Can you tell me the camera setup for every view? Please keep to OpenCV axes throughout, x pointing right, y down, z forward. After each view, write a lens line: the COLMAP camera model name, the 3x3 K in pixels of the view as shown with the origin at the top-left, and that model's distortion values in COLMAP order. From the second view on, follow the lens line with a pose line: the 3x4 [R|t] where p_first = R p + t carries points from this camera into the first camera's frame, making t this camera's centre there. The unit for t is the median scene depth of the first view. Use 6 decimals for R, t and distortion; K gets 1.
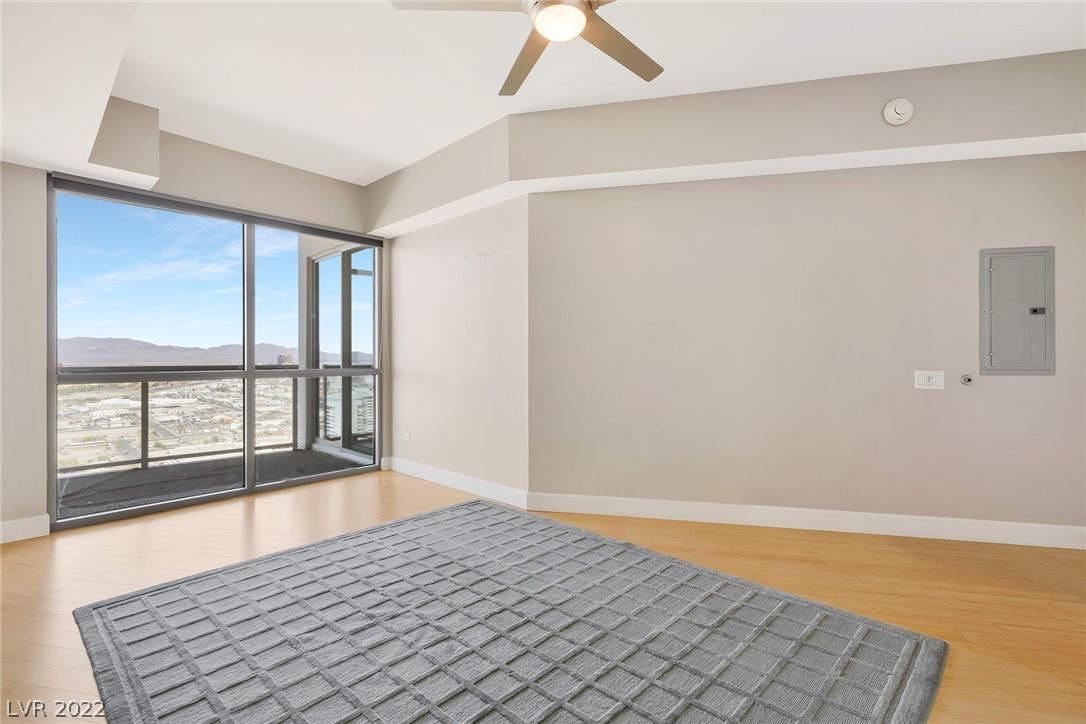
lens RADIAL K [[485.2, 0, 546.5], [0, 485.2, 350.6], [0, 0, 1]] dist [0.006637, -0.000228]
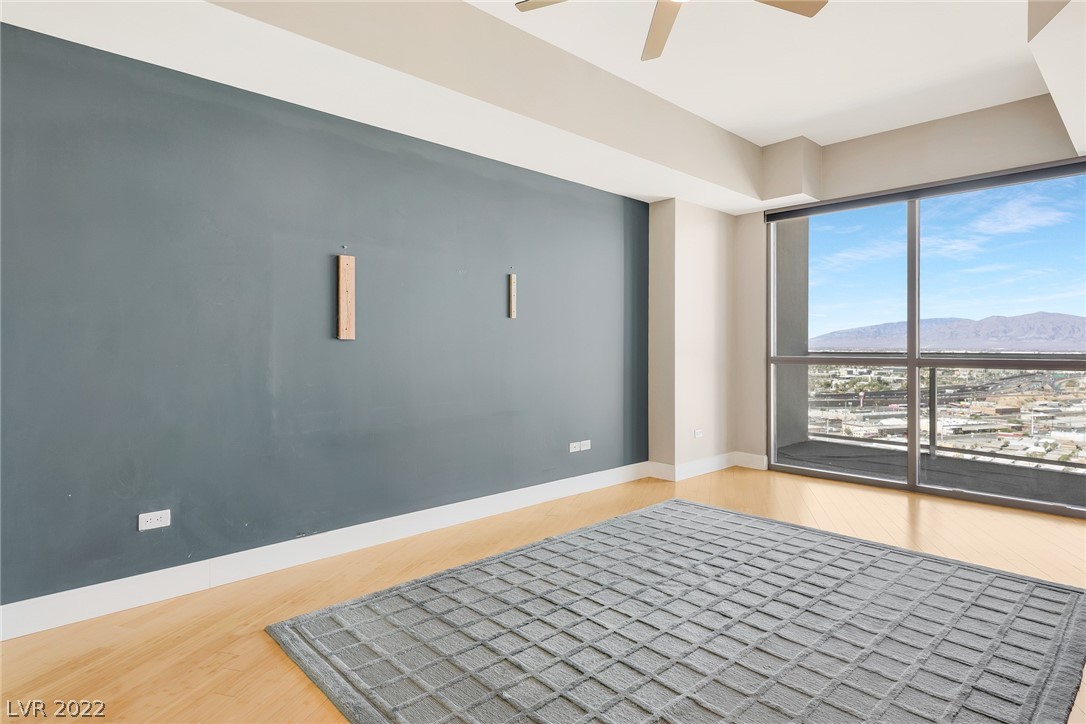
lens RADIAL K [[588.1, 0, 544.6], [0, 588.1, 318.4], [0, 0, 1]] dist [-0.003419, -0.000619]
pose [[-0.076902, -0.045741, -0.995989, 0.801815], [0.016845, 0.998745, -0.047168, 0.010996], [0.996896, -0.020404, -0.076035, 0.558221]]
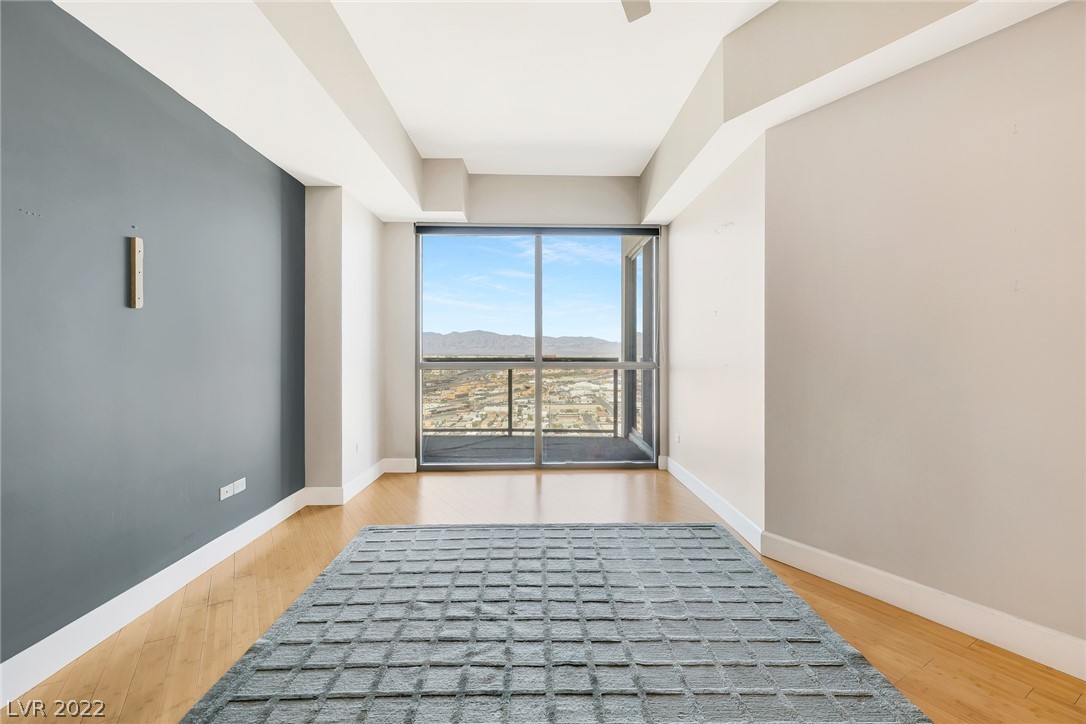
lens RADIAL K [[488.7, 0, 550.0], [0, 488.7, 347.3], [0, 0, 1]] dist [0.002522, 0.000288]
pose [[0.697795, -0.006485, -0.716268, 0.340629], [0.011285, 0.999934, 0.001940, 0.005027], [0.716208, -0.009437, 0.697823, 0.301064]]
